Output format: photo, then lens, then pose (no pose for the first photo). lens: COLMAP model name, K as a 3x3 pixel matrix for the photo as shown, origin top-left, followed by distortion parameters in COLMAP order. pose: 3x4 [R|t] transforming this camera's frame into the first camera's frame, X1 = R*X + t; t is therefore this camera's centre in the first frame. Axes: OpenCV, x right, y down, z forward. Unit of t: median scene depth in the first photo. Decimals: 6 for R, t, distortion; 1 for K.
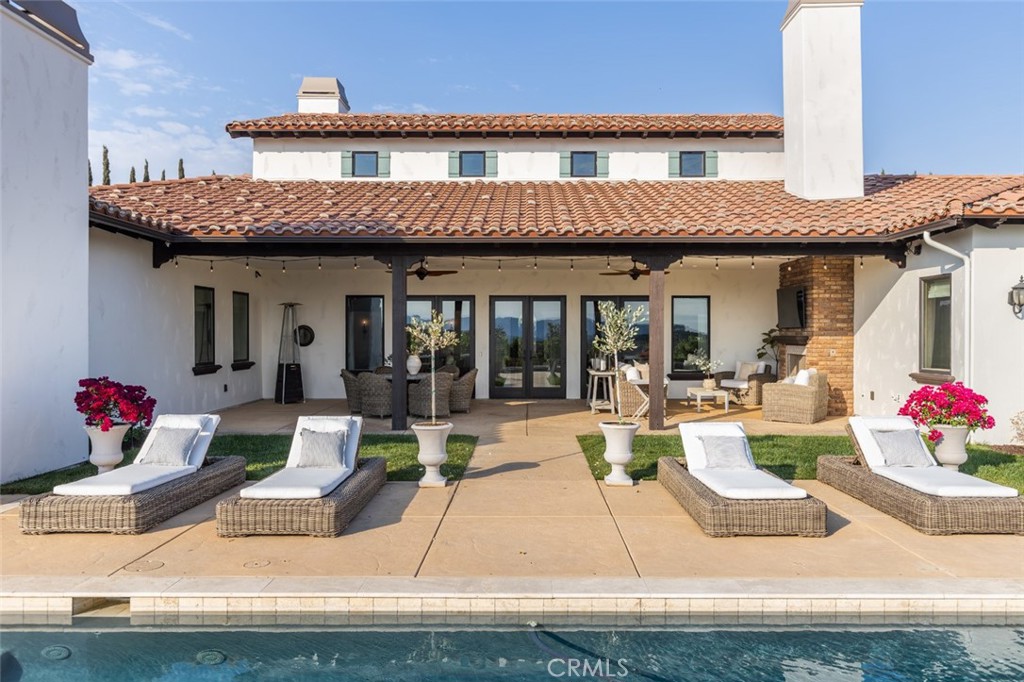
lens RADIAL K [[758.7, 0, 514.6], [0, 758.7, 336.5], [0, 0, 1]] dist [-0.001067, 0.002873]
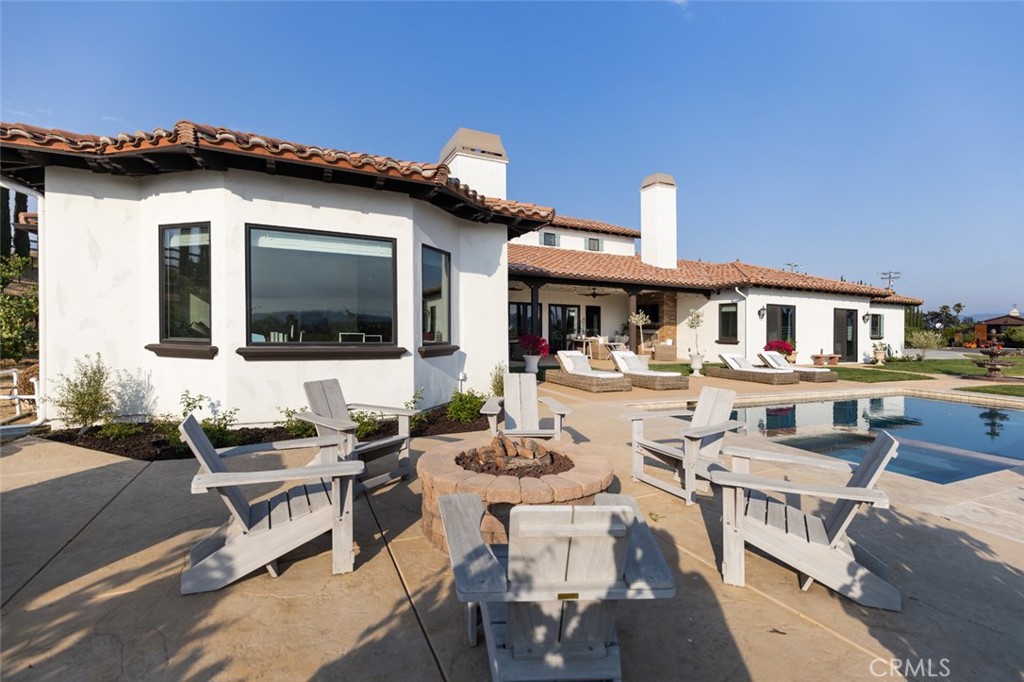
lens RADIAL K [[462.7, 0, 516.5], [0, 462.7, 337.9], [0, 0, 1]] dist [0.001963, -0.000057]
pose [[0.899520, 0.013111, 0.436682, -0.693878], [-0.022096, 0.999636, 0.015501, 0.027581], [-0.436319, -0.023593, 0.899482, -0.115509]]
